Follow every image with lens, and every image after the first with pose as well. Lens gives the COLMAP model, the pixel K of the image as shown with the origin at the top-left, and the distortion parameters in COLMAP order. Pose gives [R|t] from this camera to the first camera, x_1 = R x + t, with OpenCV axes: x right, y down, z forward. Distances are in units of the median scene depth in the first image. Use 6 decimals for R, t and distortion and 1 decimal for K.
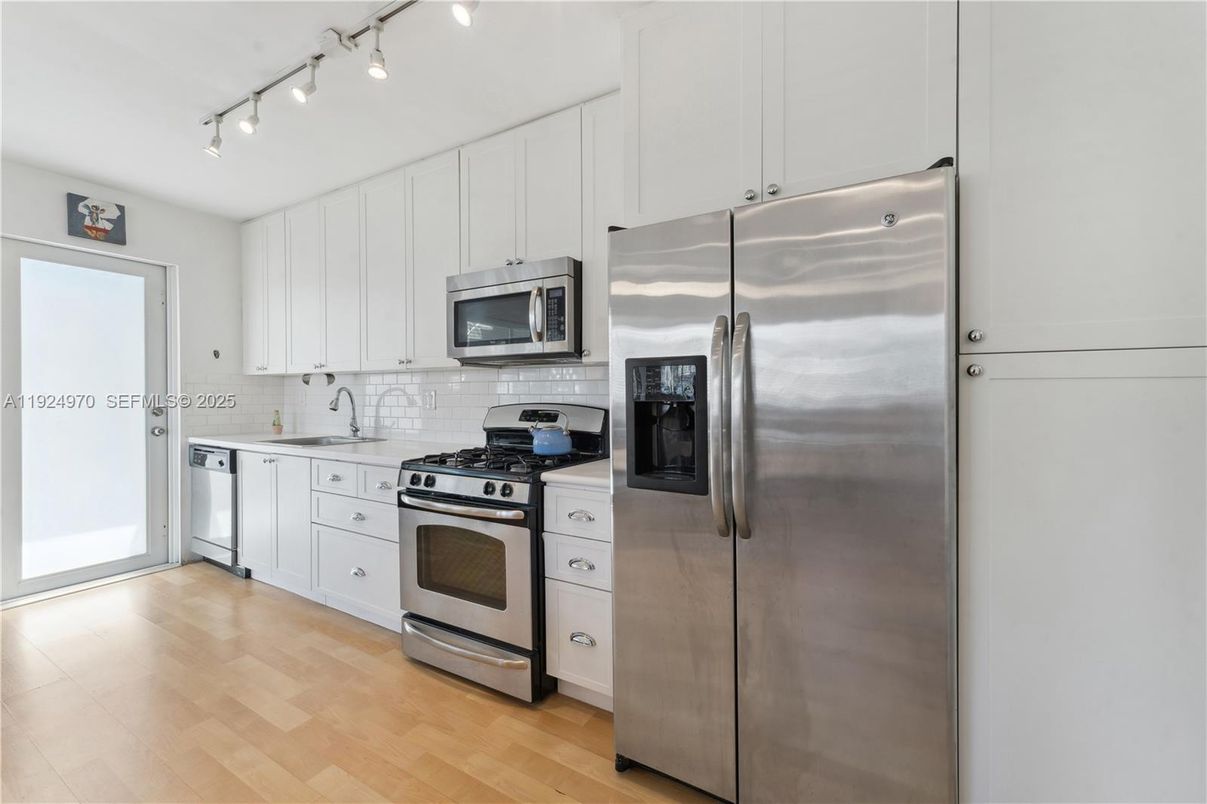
lens RADIAL K [[499.4, 0, 606.9], [0, 499.4, 398.8], [0, 0, 1]] dist [0.000561, 0.000054]
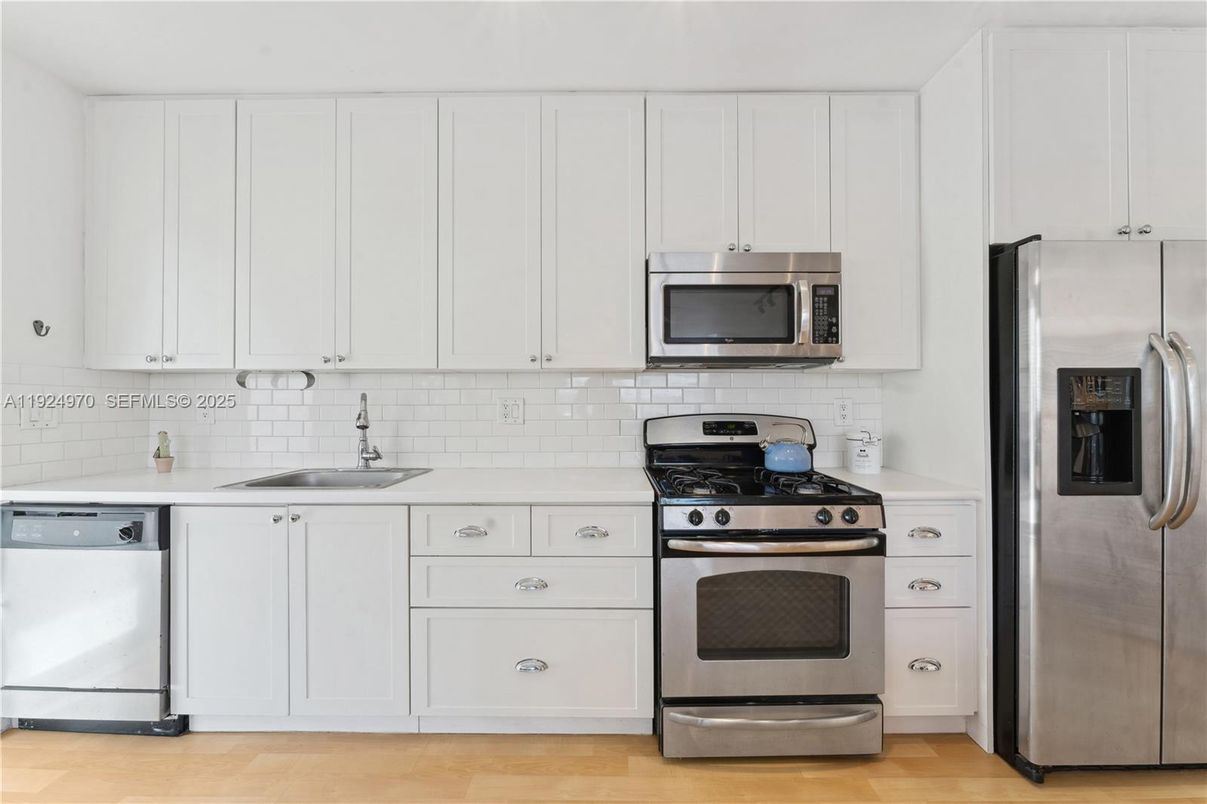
lens RADIAL K [[486.4, 0, 603.5], [0, 486.4, 402.0], [0, 0, 1]] dist [-0.012112, 0.000086]
pose [[0.862582, 0.000588, 0.505917, -0.622749], [0.005537, 0.999928, -0.010602, -0.002926], [-0.505888, 0.011947, 0.862517, 0.315336]]
